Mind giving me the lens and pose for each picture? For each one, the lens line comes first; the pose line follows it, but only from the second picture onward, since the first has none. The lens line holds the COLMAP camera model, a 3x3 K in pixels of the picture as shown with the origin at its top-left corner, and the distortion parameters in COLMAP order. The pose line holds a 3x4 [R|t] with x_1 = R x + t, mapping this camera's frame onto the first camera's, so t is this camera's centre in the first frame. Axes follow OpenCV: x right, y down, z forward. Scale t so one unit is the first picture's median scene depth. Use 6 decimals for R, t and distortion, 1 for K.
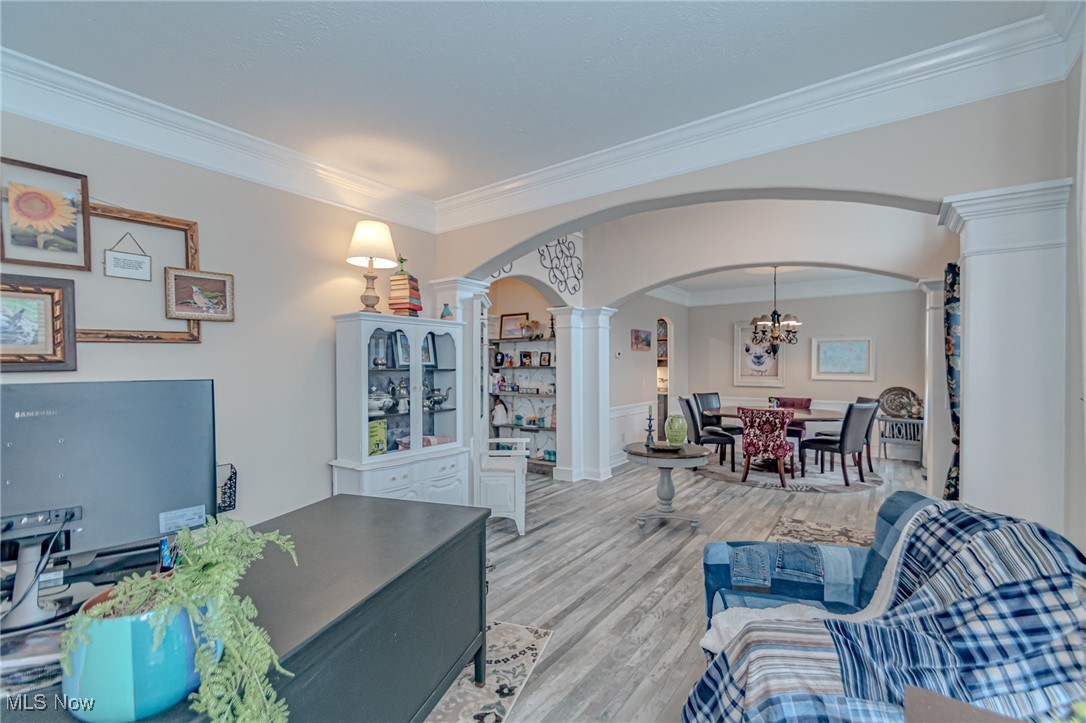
lens RADIAL K [[477.4, 0, 549.5], [0, 477.4, 368.0], [0, 0, 1]] dist [0.006995, -0.005222]
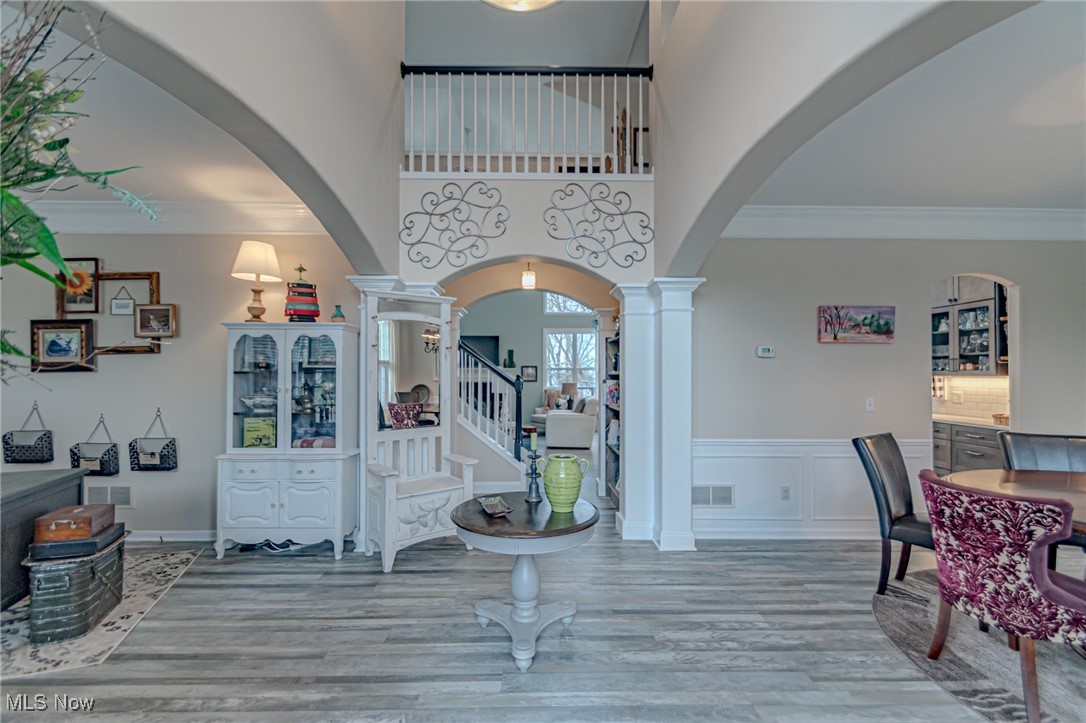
lens RADIAL K [[477.4, 0, 539.3], [0, 477.4, 368.8], [0, 0, 1]] dist [0.006995, -0.005222]
pose [[0.597127, -0.003221, -0.802140, 0.935563], [-0.007603, 0.999924, -0.009674, 0.001506], [0.802110, 0.011875, 0.597058, 0.860363]]
